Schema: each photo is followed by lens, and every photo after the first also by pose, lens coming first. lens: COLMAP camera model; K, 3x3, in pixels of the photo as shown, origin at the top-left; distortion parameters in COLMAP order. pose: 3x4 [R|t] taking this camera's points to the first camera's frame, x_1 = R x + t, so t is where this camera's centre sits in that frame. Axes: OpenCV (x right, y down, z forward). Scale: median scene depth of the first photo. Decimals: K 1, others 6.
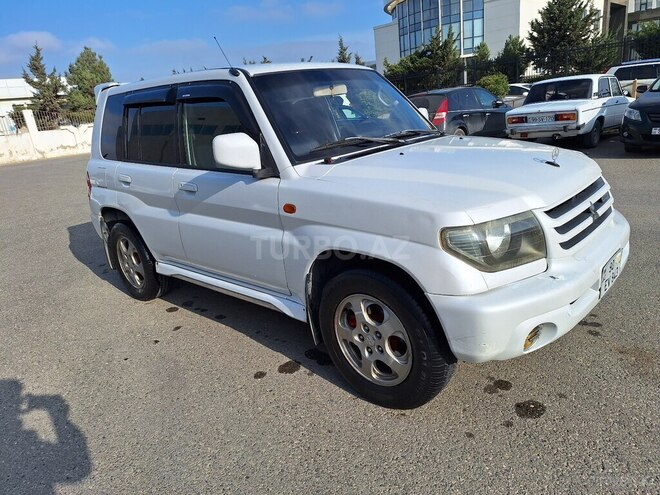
lens RADIAL K [[457.3, 0, 332.3], [0, 457.3, 253.2], [0, 0, 1]] dist [0.052608, -0.058163]
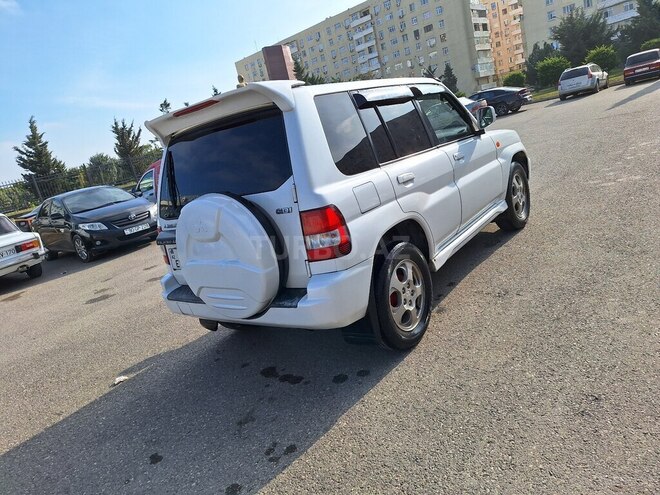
lens RADIAL K [[454.7, 0, 324.7], [0, 454.7, 247.3], [0, 0, 1]] dist [0.065135, -0.065311]
pose [[-0.067072, -0.118031, 0.990742, -1.623792], [0.524759, 0.840374, 0.135643, -0.307359], [-0.848604, 0.528999, 0.005572, 1.488833]]
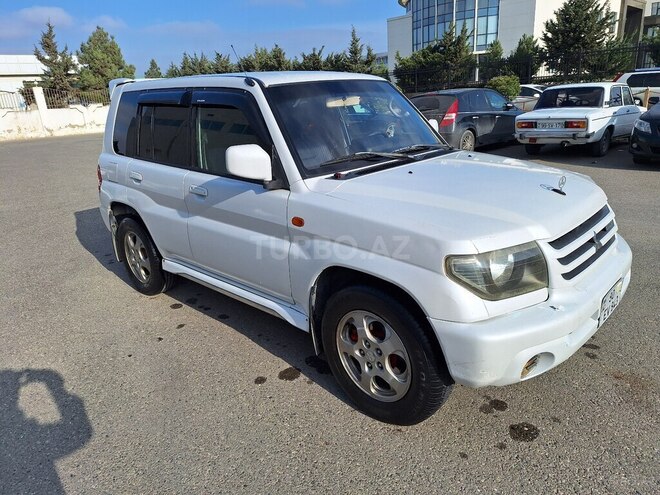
lens RADIAL K [[457.8, 0, 330.0], [0, 457.8, 247.5], [0, 0, 1]] dist [0.052614, -0.057784]
pose [[0.998705, 0.050274, -0.007809, -0.009260], [-0.050192, 0.998686, 0.010353, -0.044384], [0.008319, -0.009948, 0.999916, -0.016831]]
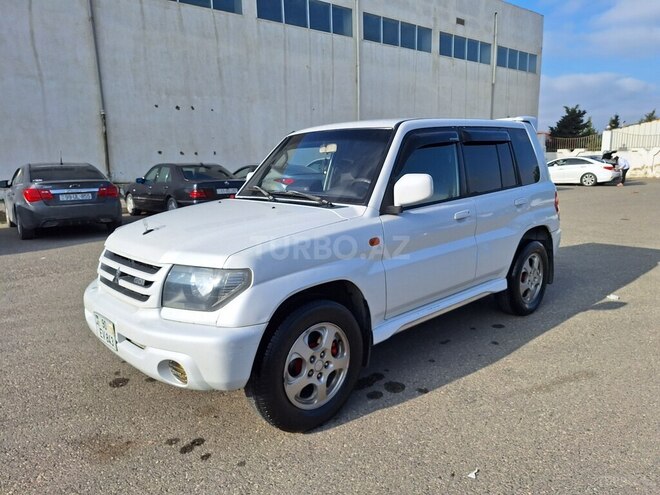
lens RADIAL K [[459.1, 0, 330.3], [0, 459.1, 251.5], [0, 0, 1]] dist [0.047973, -0.056648]
pose [[-0.065599, 0.291059, -0.954454, 1.250358], [-0.273212, 0.914723, 0.297721, -0.494005], [0.959715, 0.280298, 0.019516, 1.128871]]
